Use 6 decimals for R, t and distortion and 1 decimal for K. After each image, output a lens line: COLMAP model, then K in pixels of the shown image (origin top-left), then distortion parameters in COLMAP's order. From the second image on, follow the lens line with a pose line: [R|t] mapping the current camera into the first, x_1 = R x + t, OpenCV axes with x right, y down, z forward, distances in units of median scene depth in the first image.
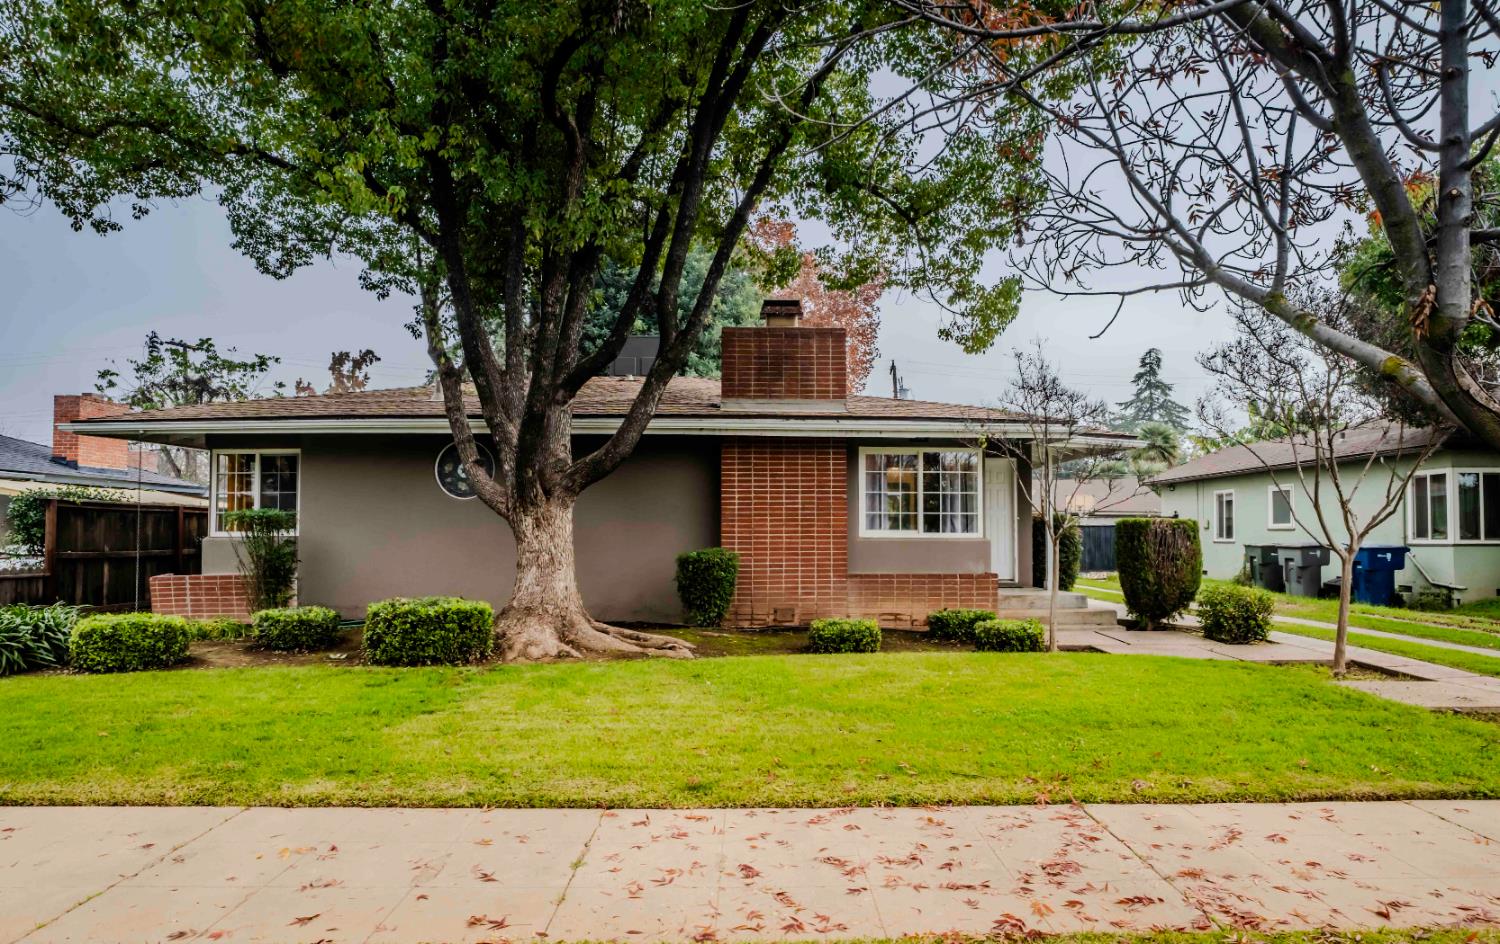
lens RADIAL K [[884.0, 0, 750.0], [0, 884.0, 472.0], [0, 0, 1]] dist [0.000007, -0.000087]
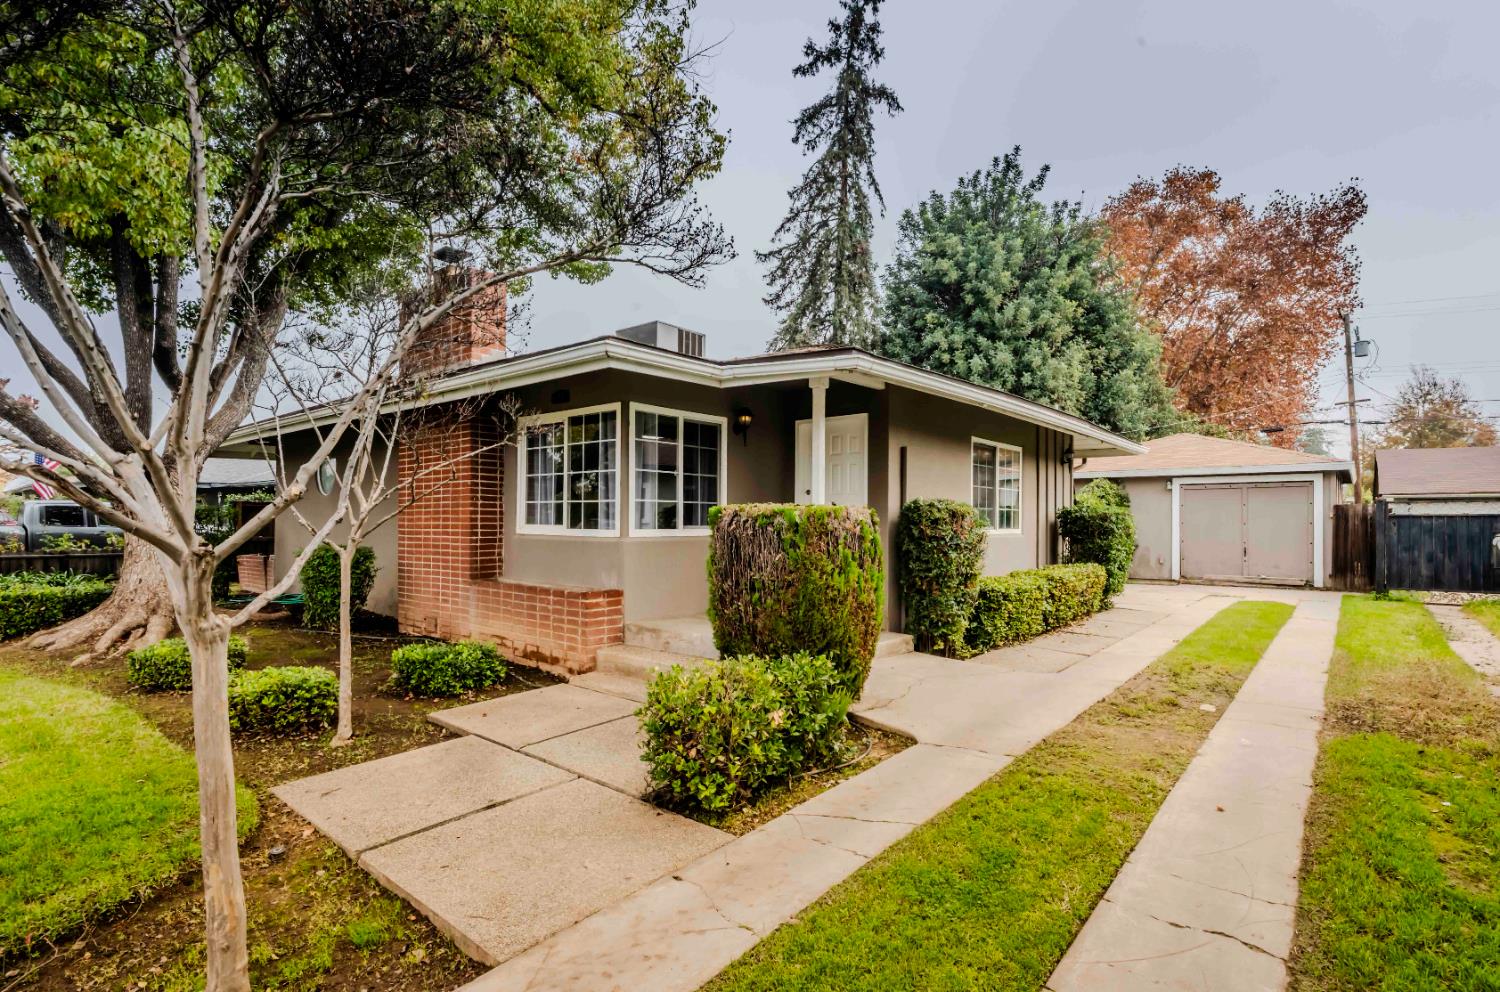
lens RADIAL K [[715.1, 0, 768.1], [0, 715.1, 516.8], [0, 0, 1]] dist [-0.028393, 0.000092]
pose [[0.780573, -0.002003, -0.625062, 0.698907], [0.041276, 0.997977, 0.048347, 0.037881], [0.623701, -0.063539, 0.779076, 0.657721]]
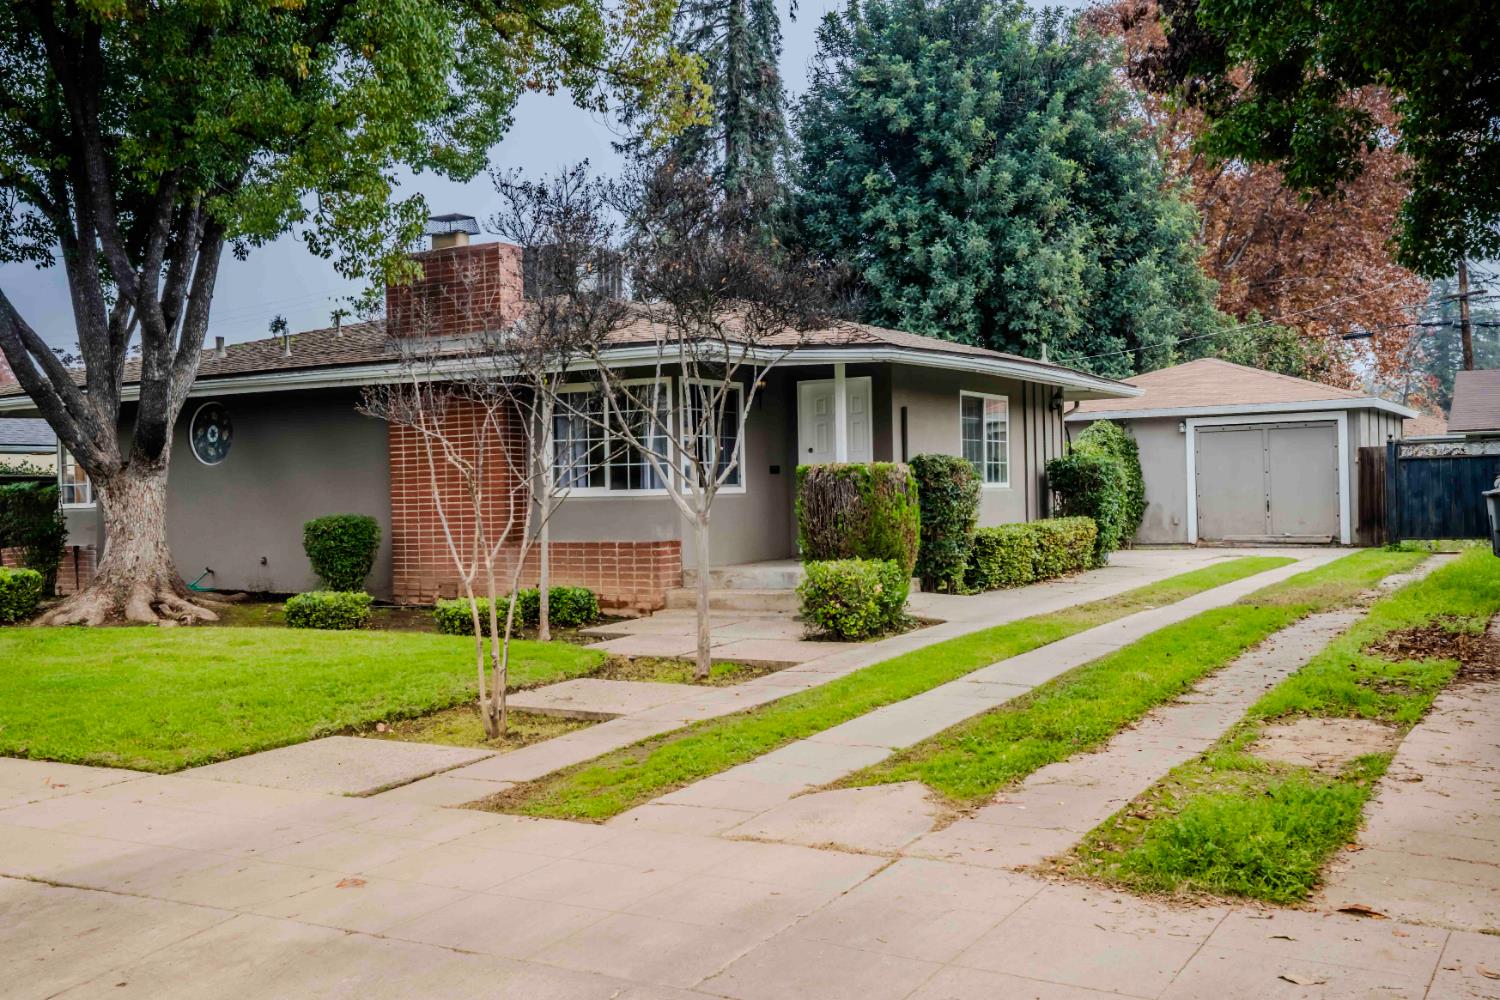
lens RADIAL K [[1371.5, 0, 750.0], [0, 1371.5, 500.0], [0, 0, 1]] dist [-0.001638, -0.002792]
pose [[0.869486, -0.017452, -0.493649, 0.917336], [0.058917, 0.995905, 0.068566, 0.001327], [0.490431, -0.088701, 0.866954, 0.004870]]
